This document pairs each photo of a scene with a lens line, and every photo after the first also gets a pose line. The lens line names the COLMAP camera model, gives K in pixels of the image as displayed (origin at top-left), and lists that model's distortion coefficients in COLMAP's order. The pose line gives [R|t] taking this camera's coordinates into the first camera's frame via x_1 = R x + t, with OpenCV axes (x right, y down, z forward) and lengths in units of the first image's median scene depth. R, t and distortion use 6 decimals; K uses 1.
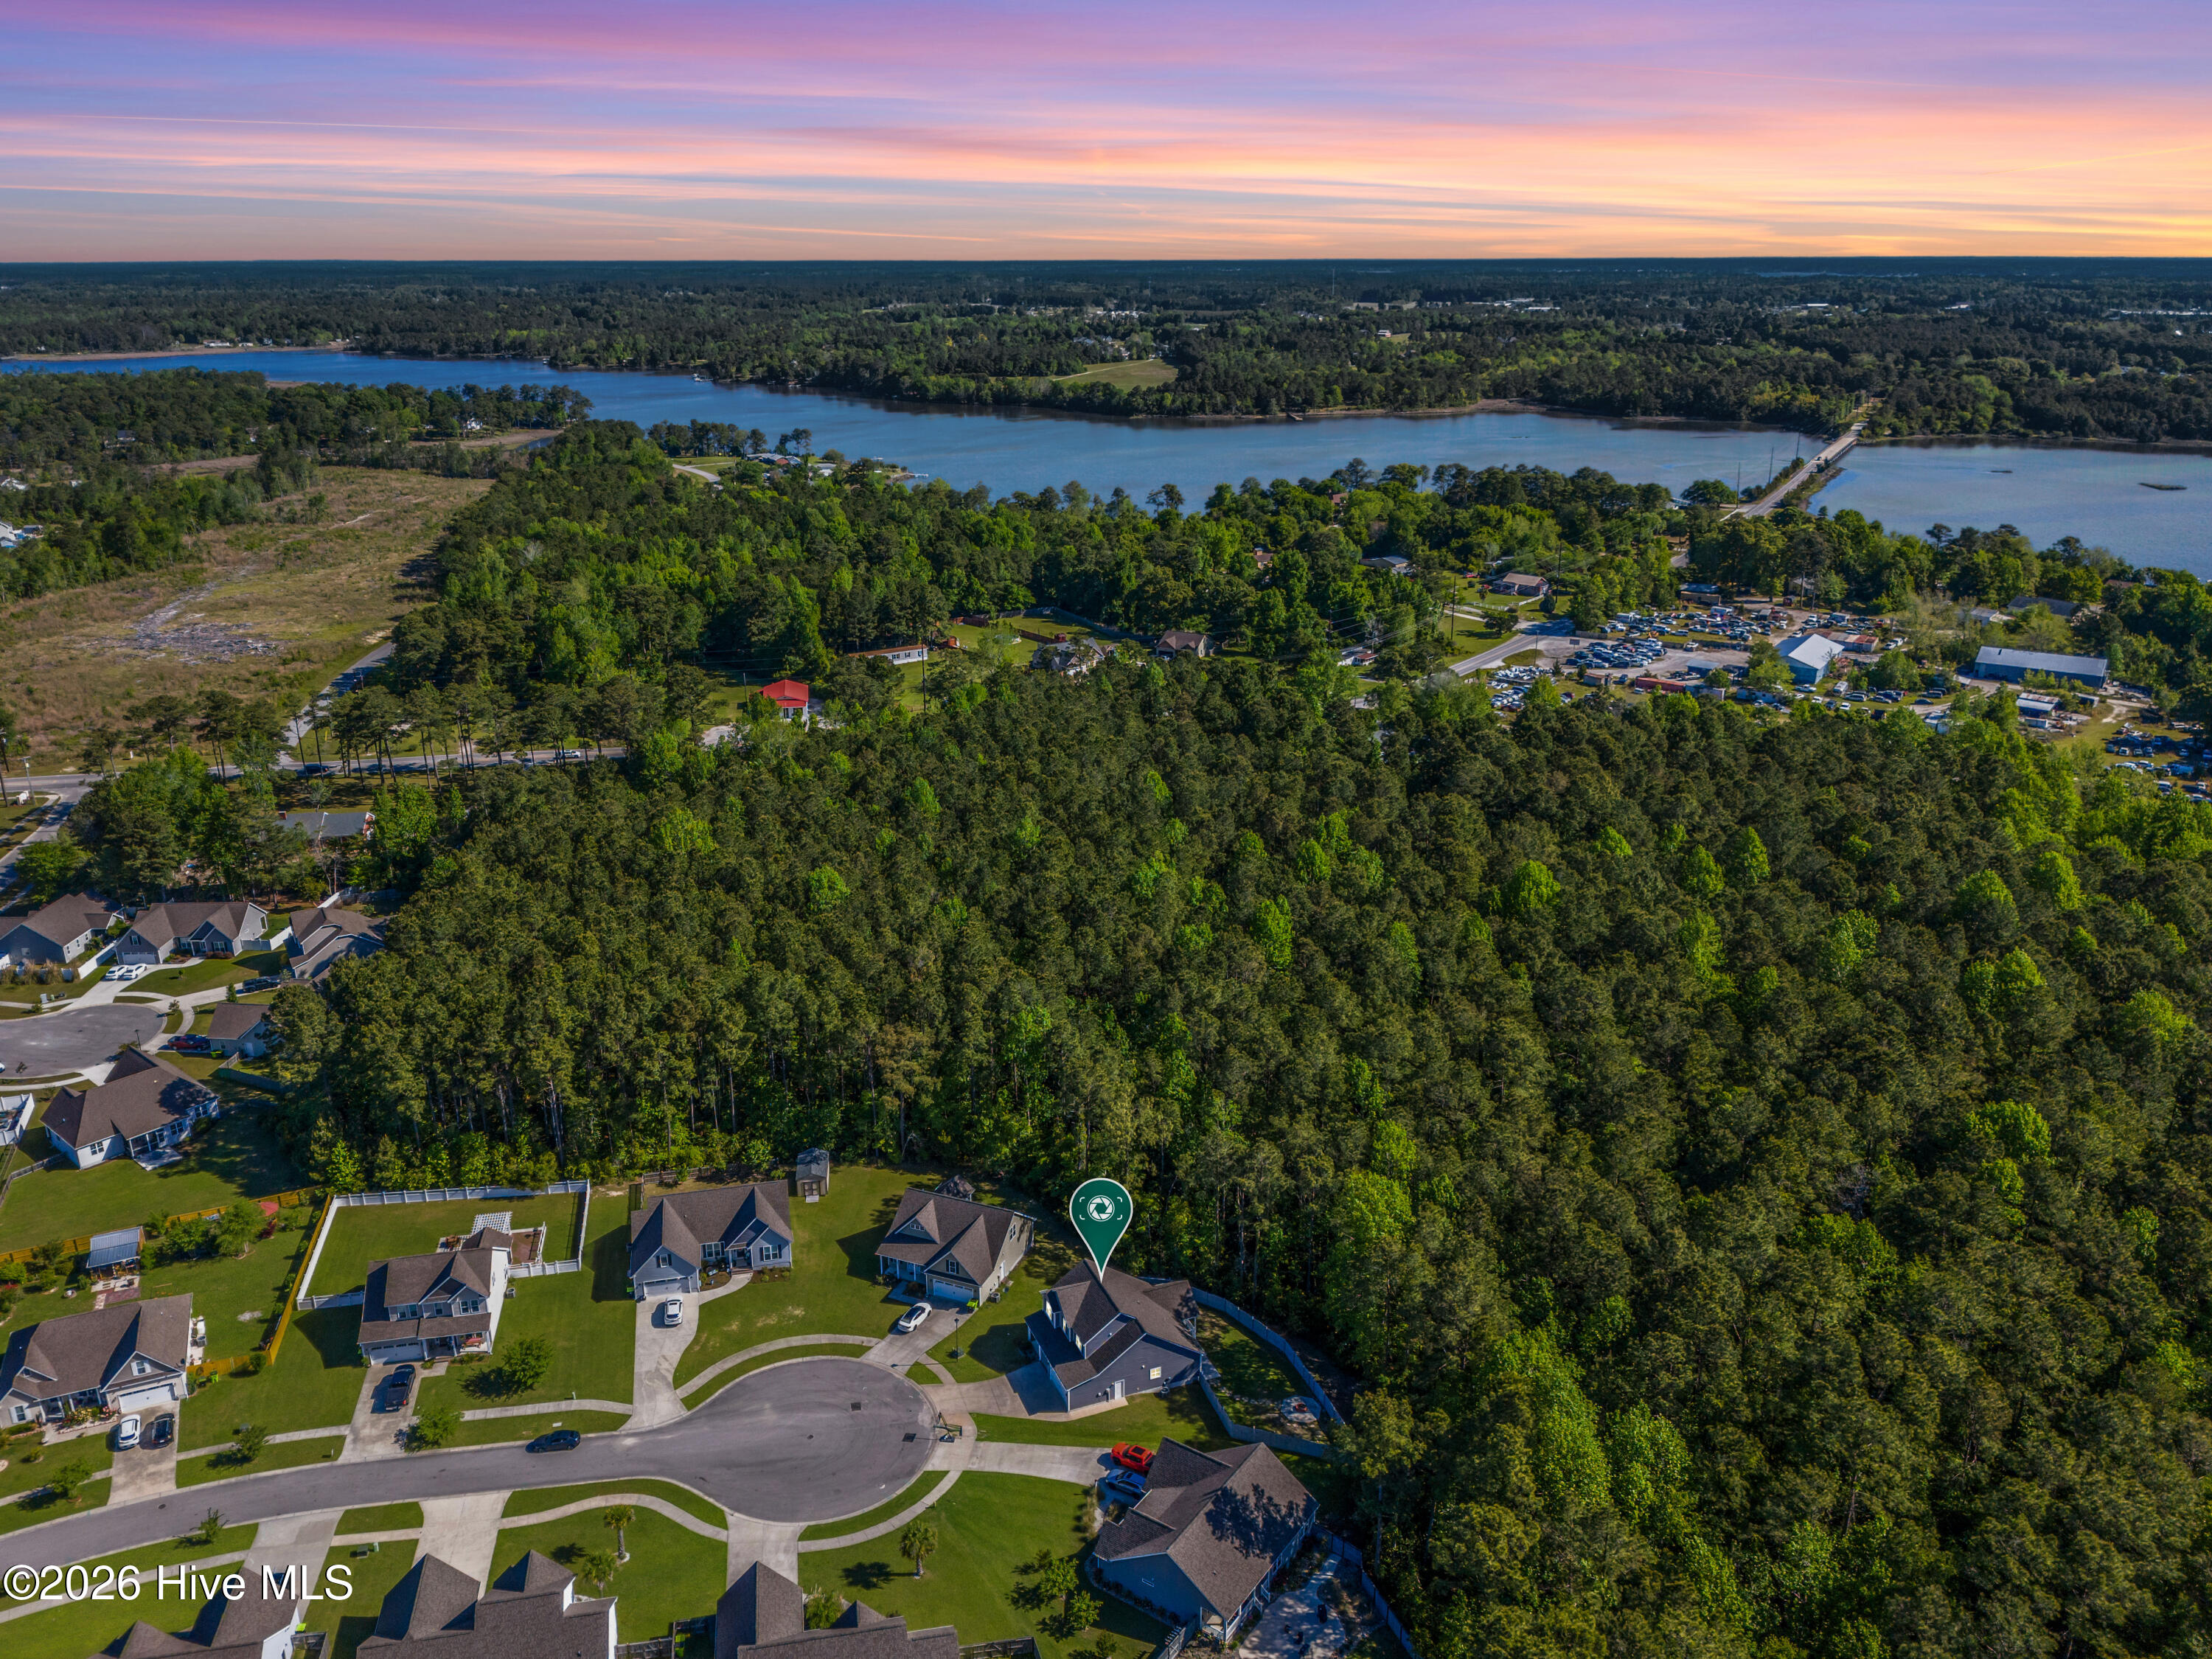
lens RADIAL K [[1664.7, 0, 1106.0], [0, 1664.7, 829.5], [0, 0, 1]] dist [0.071640, -0.097592]
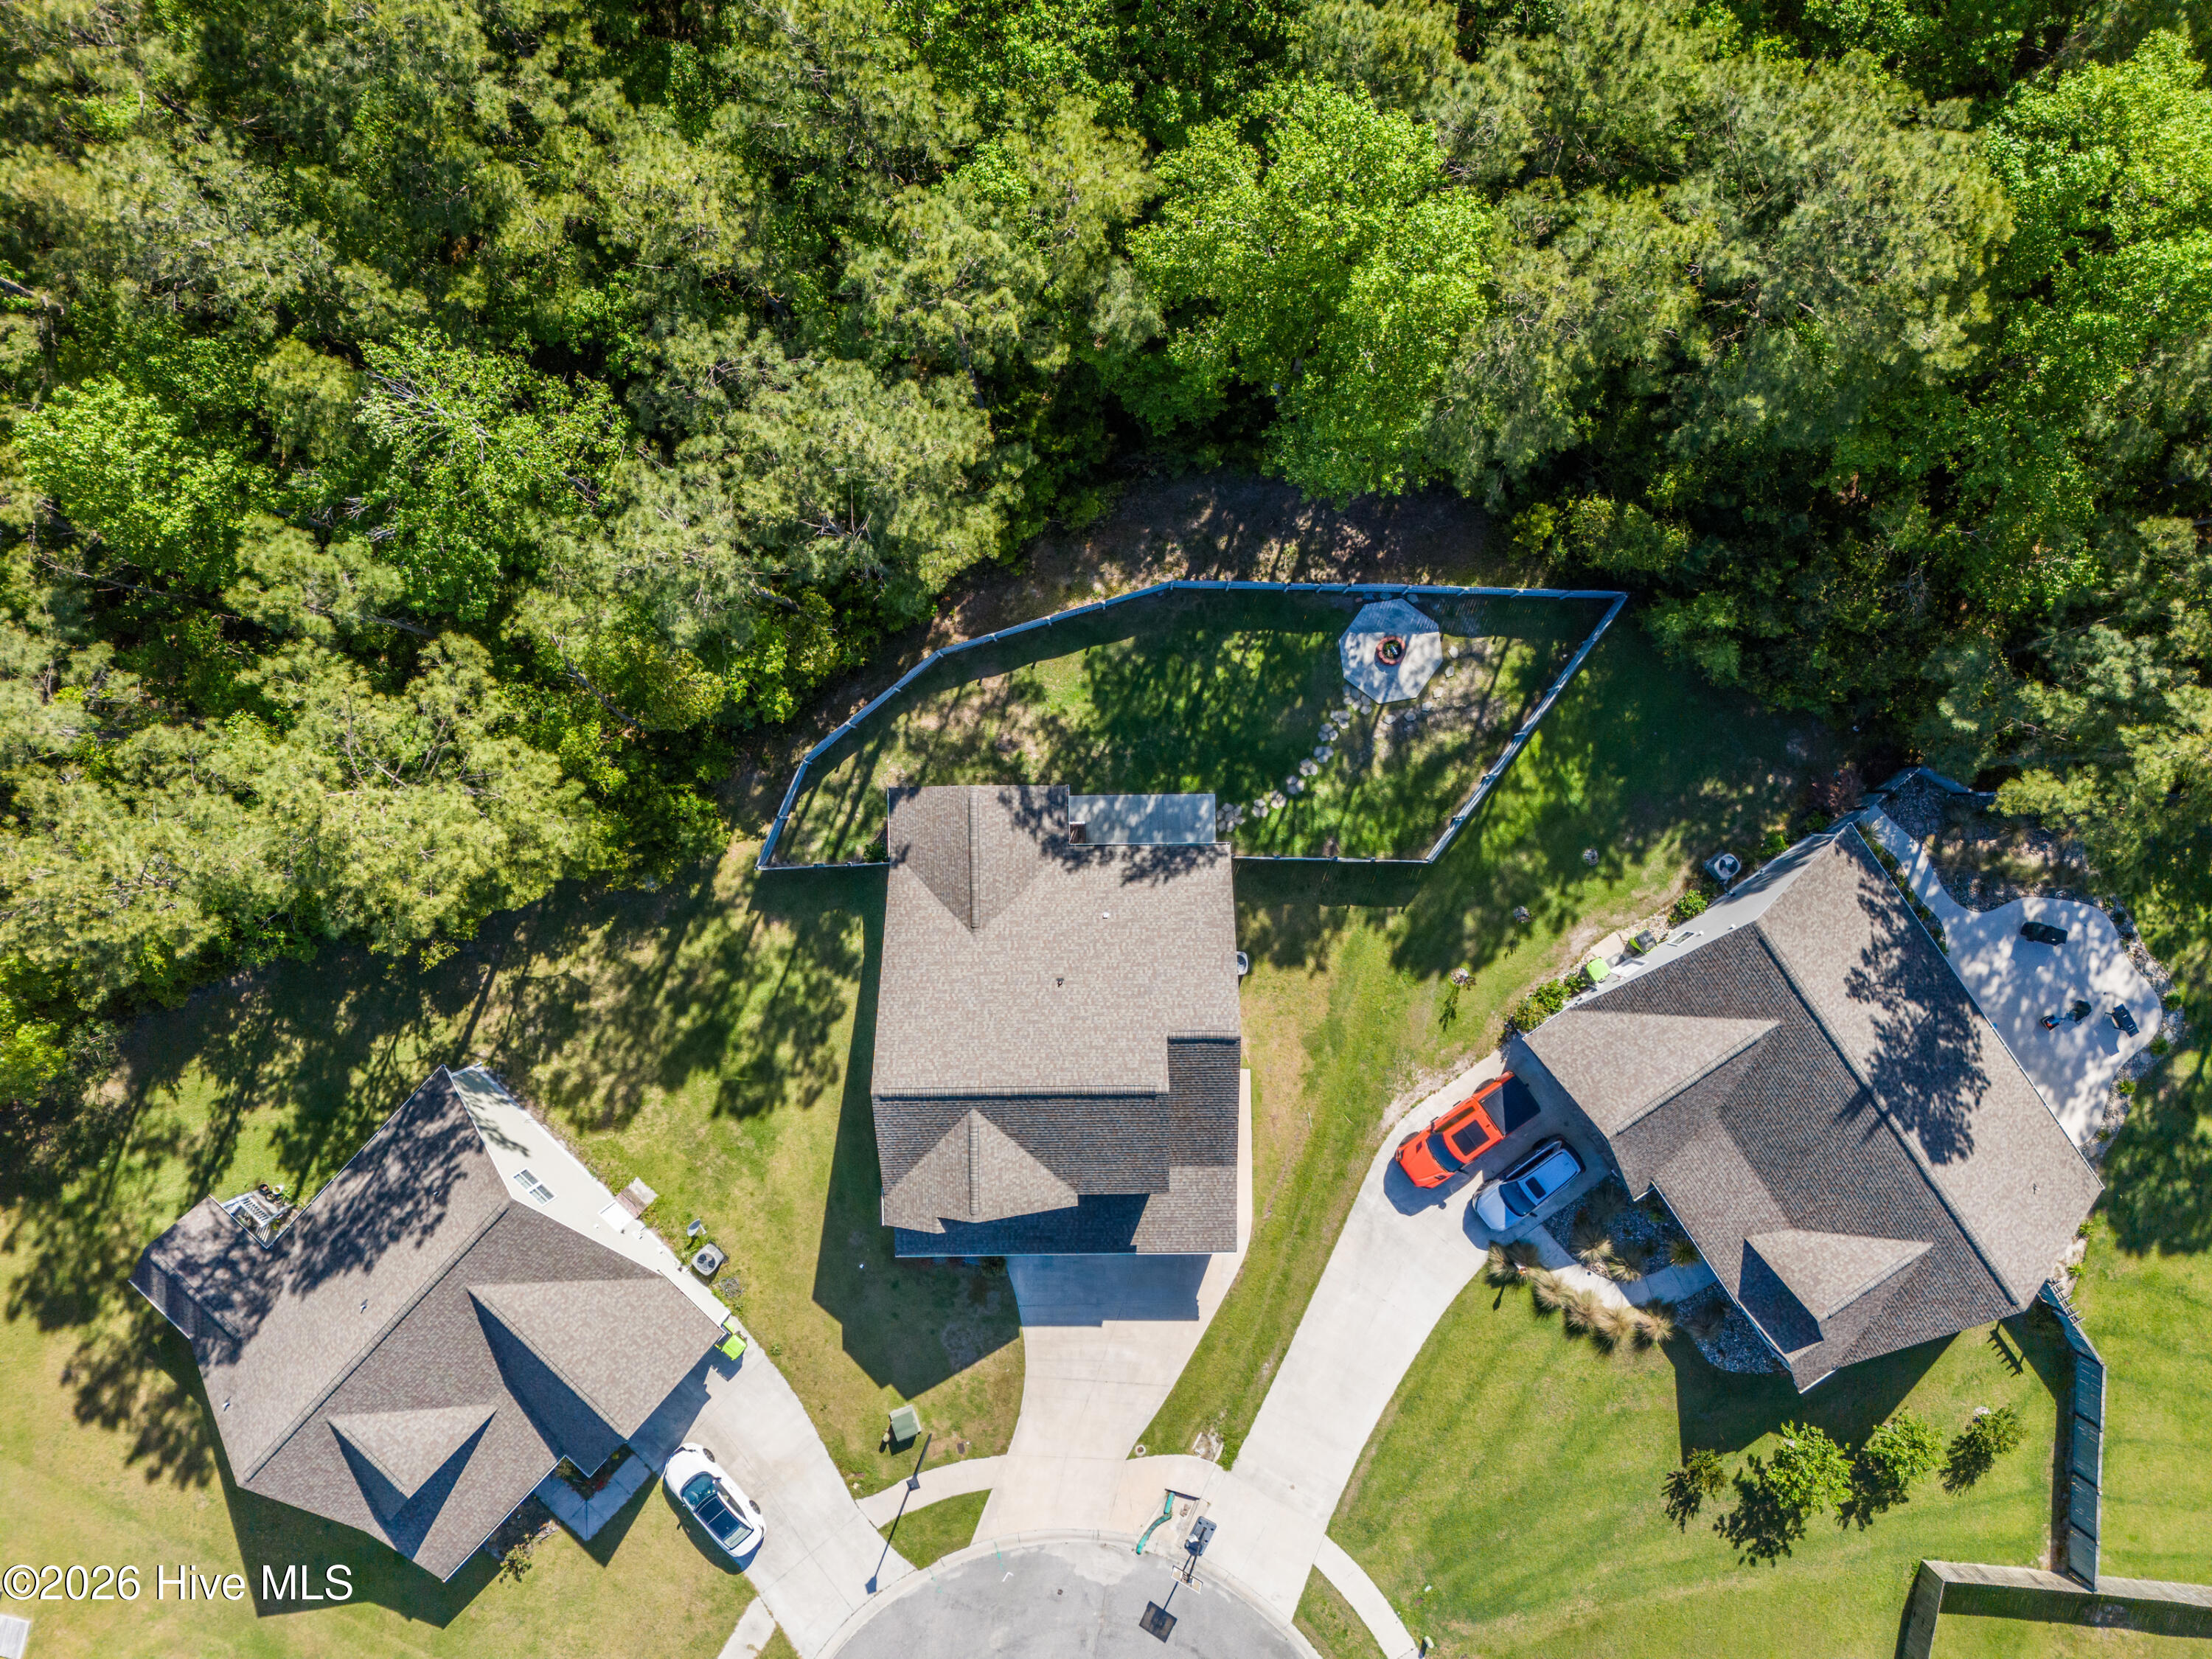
lens RADIAL K [[1664.7, 0, 1106.0], [0, 1664.7, 829.5], [0, 0, 1]] dist [0.071640, -0.097592]
pose [[0.365889, -0.930582, -0.011959, 0.057926], [0.311097, 0.110187, 0.943969, -0.040992], [-0.877122, -0.349108, 0.329818, 0.927534]]
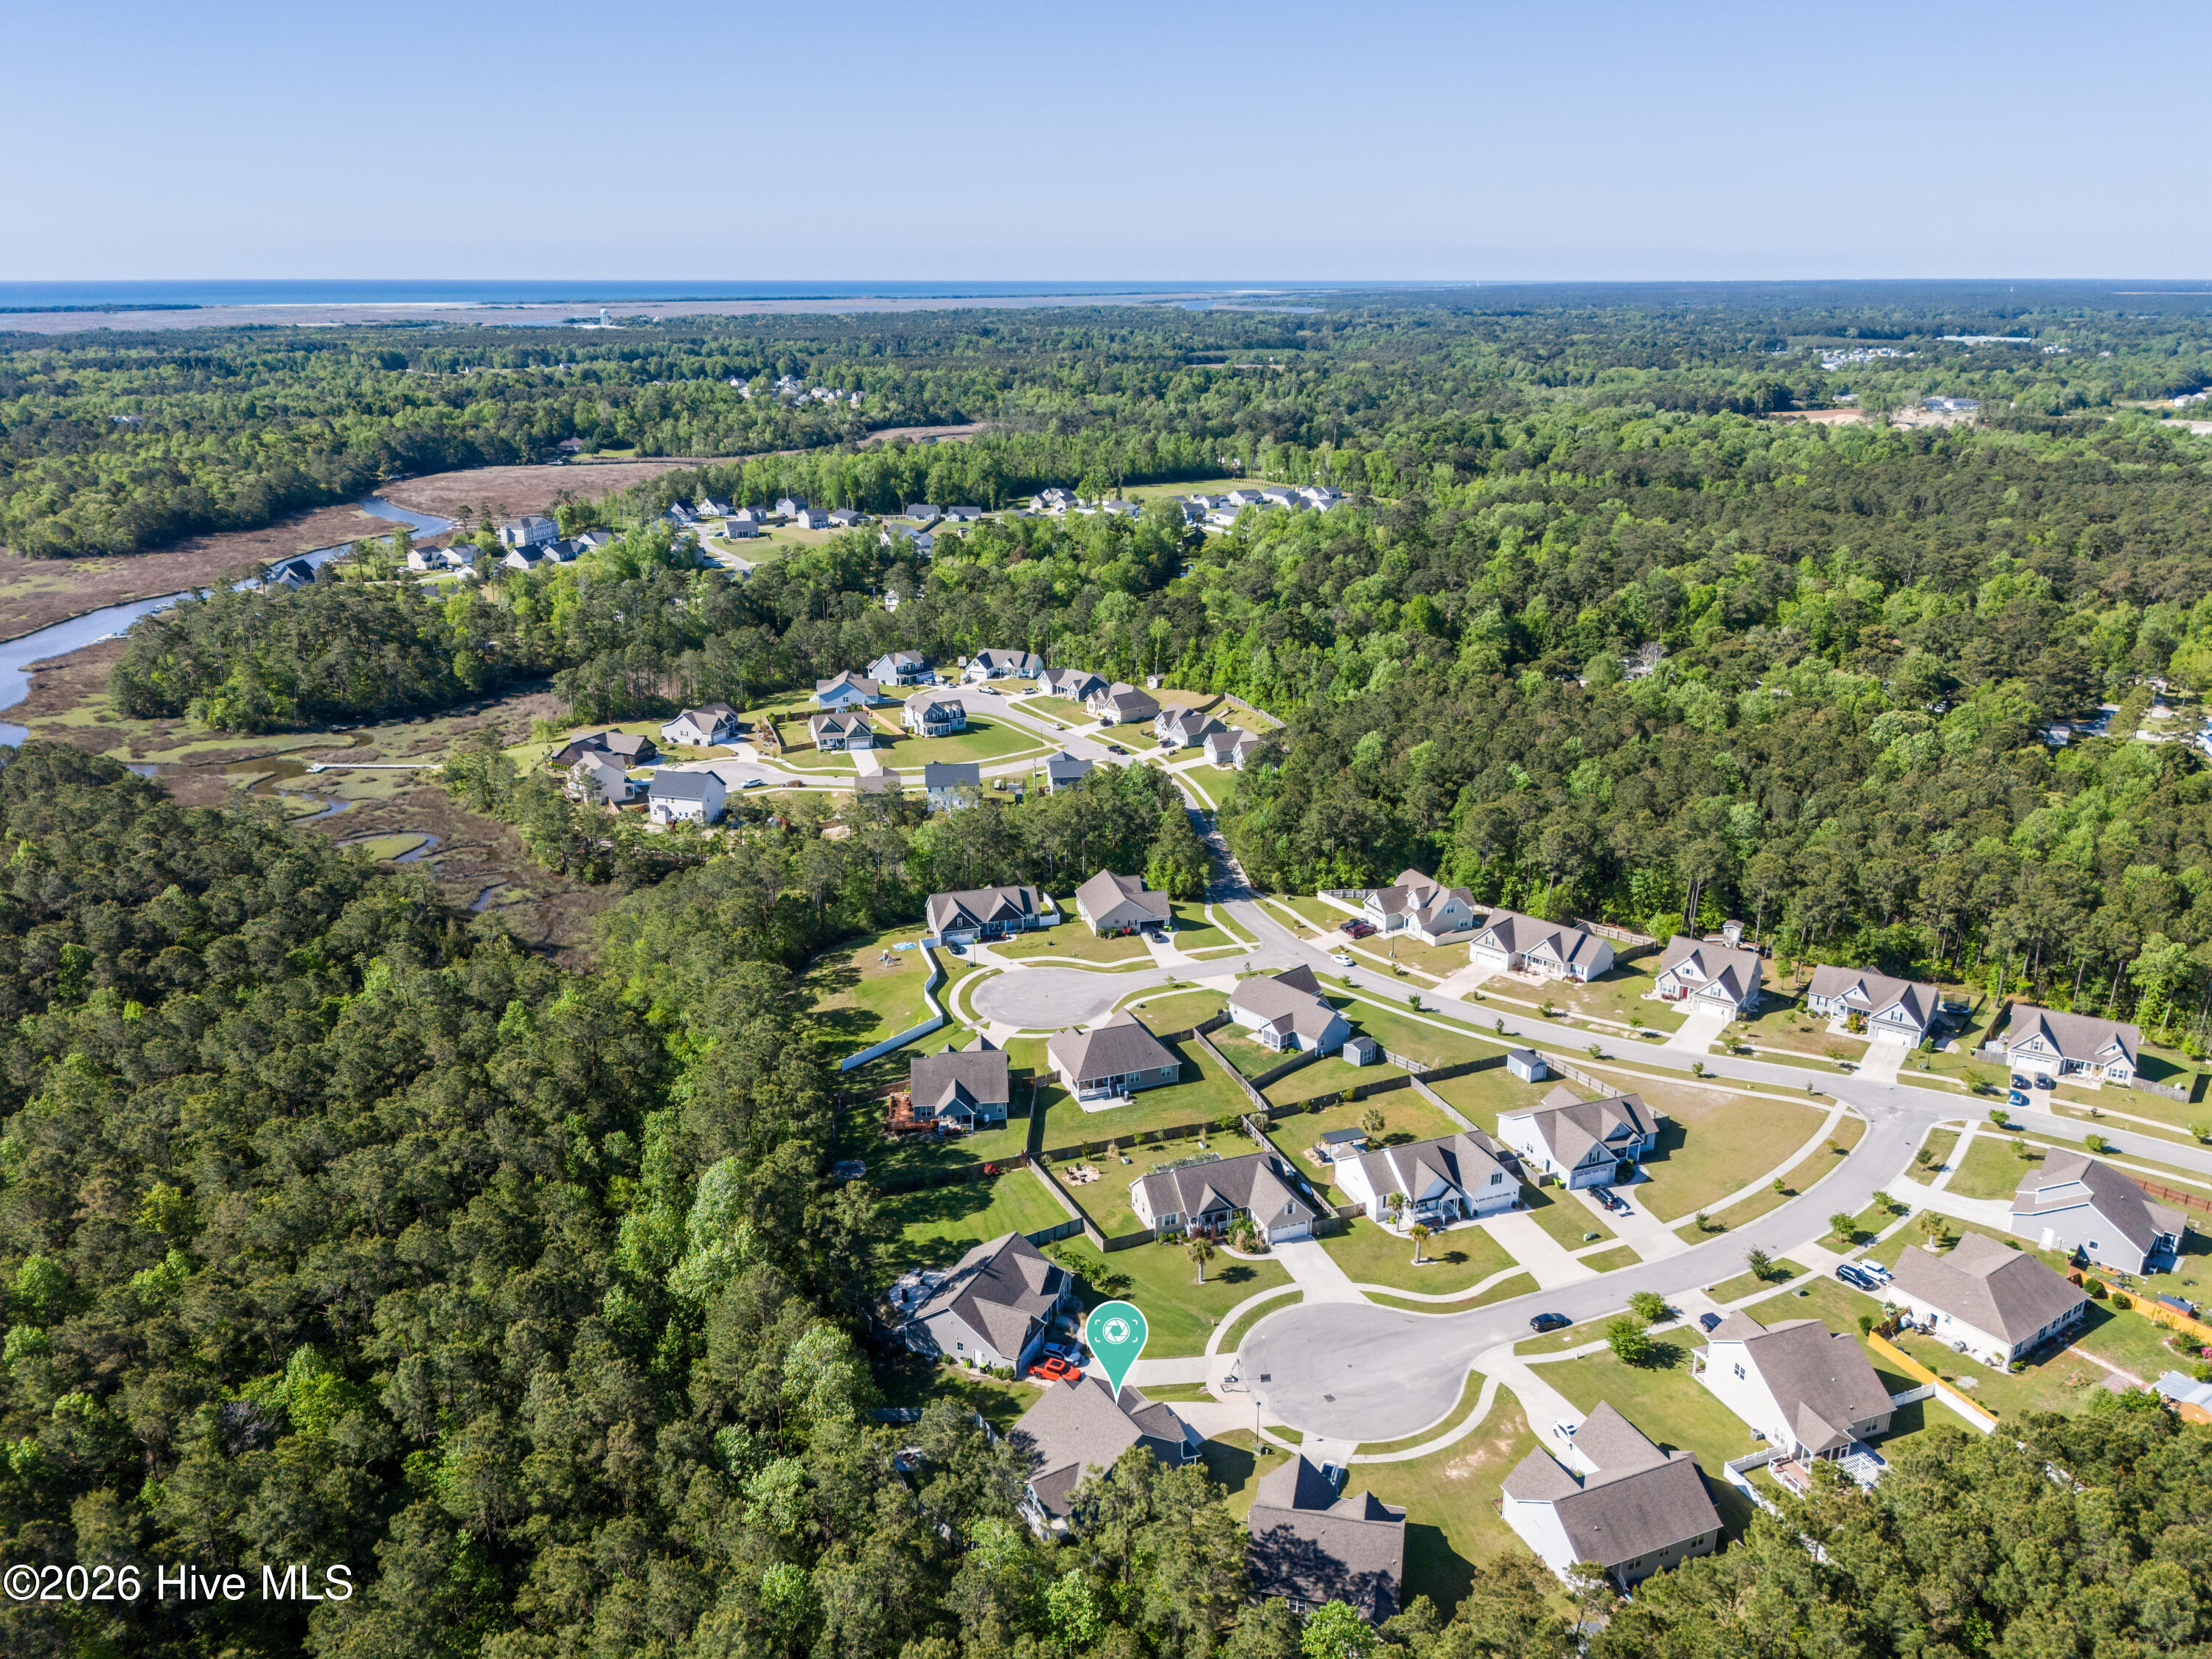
lens RADIAL K [[1664.7, 0, 1106.0], [0, 1664.7, 829.5], [0, 0, 1]] dist [0.071640, -0.097592]
pose [[-0.984608, 0.049519, -0.167613, 0.151224], [-0.062367, 0.796337, 0.601630, -0.575231], [0.163268, 0.602823, -0.780992, 1.599929]]
